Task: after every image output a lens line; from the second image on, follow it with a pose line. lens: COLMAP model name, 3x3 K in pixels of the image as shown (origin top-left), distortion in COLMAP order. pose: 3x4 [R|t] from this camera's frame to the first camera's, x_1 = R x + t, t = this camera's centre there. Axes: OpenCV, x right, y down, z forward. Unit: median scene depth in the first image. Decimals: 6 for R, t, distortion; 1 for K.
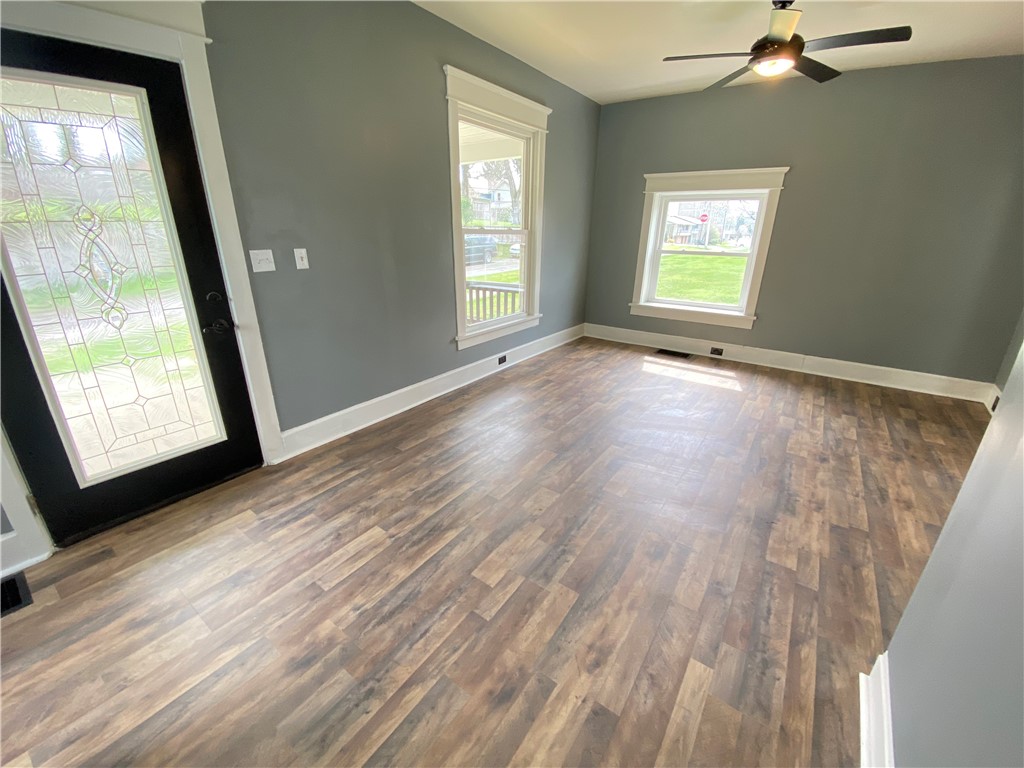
lens RADIAL K [[413.4, 0, 515.0], [0, 413.4, 382.6], [0, 0, 1]] dist [0.023978, -0.022282]
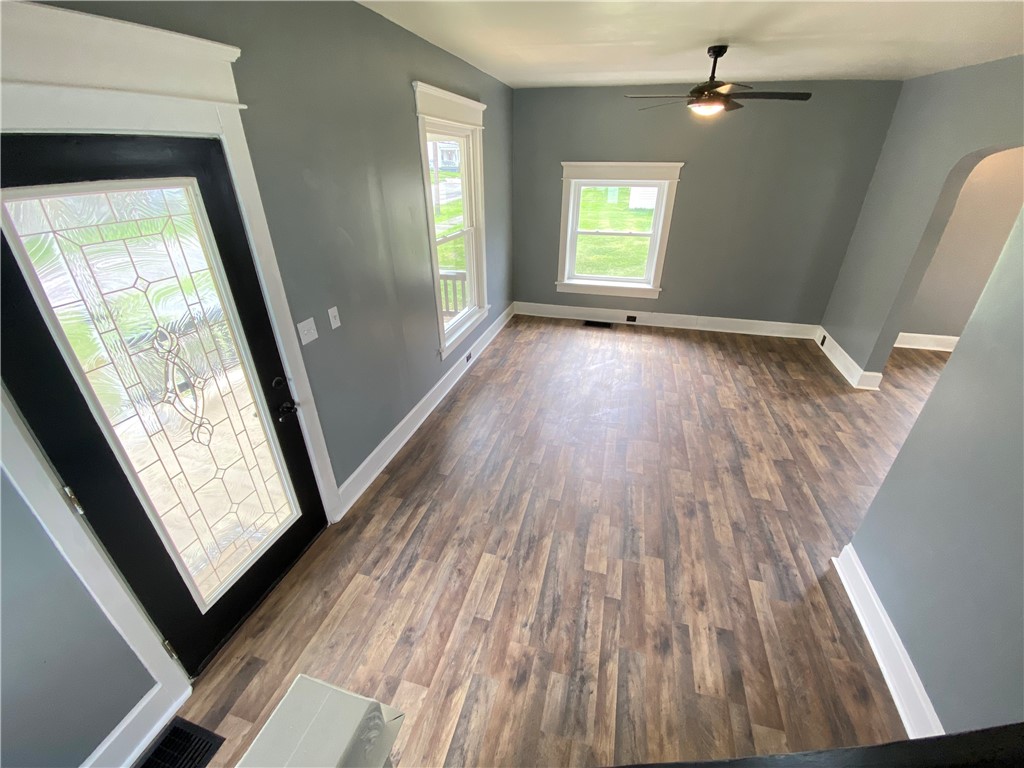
lens RADIAL K [[413.4, 0, 515.0], [0, 413.4, 382.6], [0, 0, 1]] dist [0.023978, -0.022282]
pose [[0.937682, -0.173342, 0.301171, -0.478797], [0.131572, 0.979273, 0.153988, -0.266765], [-0.321622, -0.104766, 0.941054, -0.065317]]
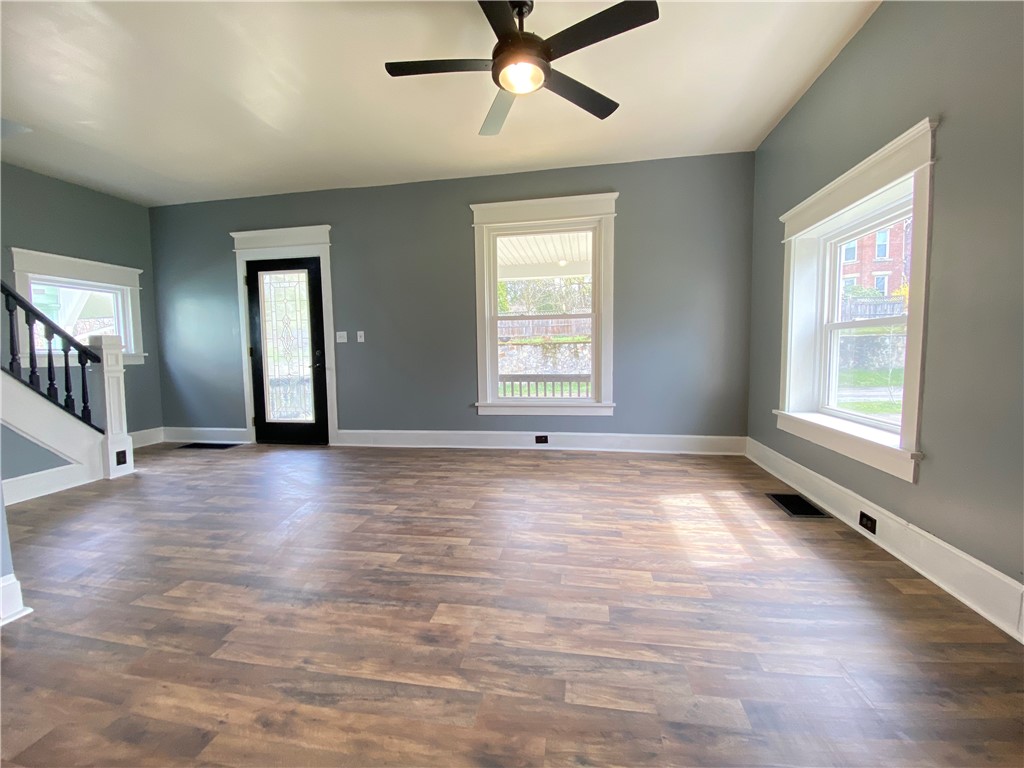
lens RADIAL K [[413.4, 0, 515.0], [0, 413.4, 382.6], [0, 0, 1]] dist [0.023978, -0.022282]
pose [[0.437130, 0.044446, -0.898299, 1.567011], [-0.289033, 0.952741, -0.093509, -0.144128], [0.851691, 0.300513, 0.429318, 0.941207]]
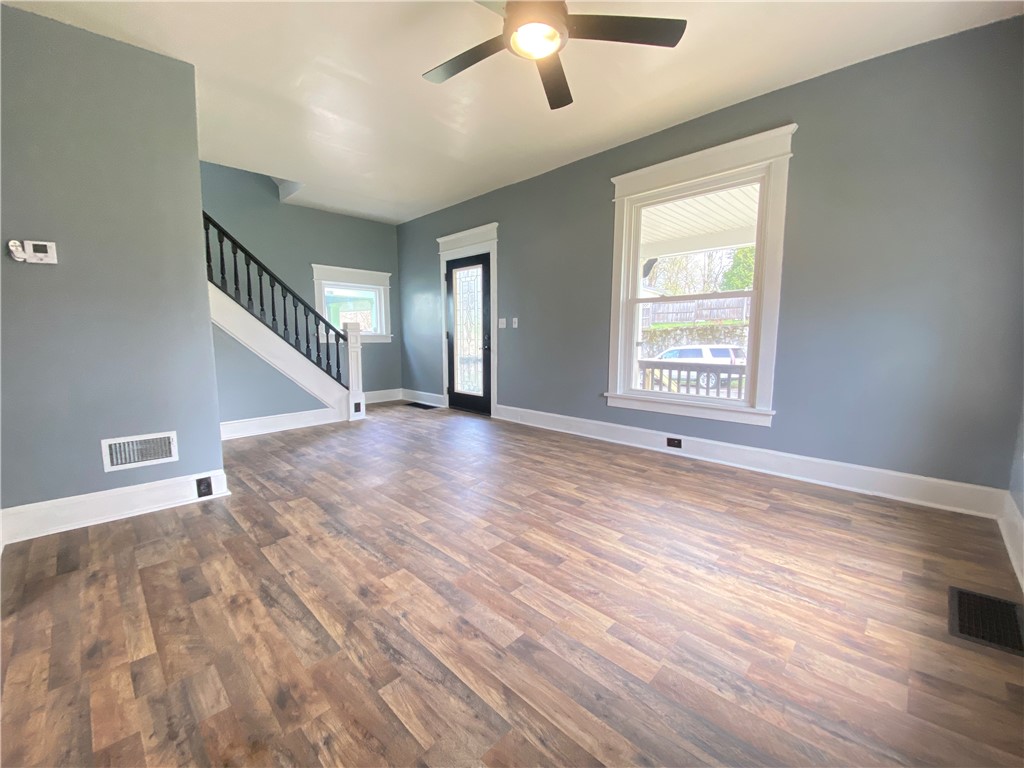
lens RADIAL K [[413.4, 0, 515.0], [0, 413.4, 382.6], [0, 0, 1]] dist [0.023978, -0.022282]
pose [[-0.151857, 0.097408, -0.983591, 1.607760], [-0.343287, 0.927986, 0.144901, -0.348218], [0.926873, 0.359658, -0.107483, 1.444645]]
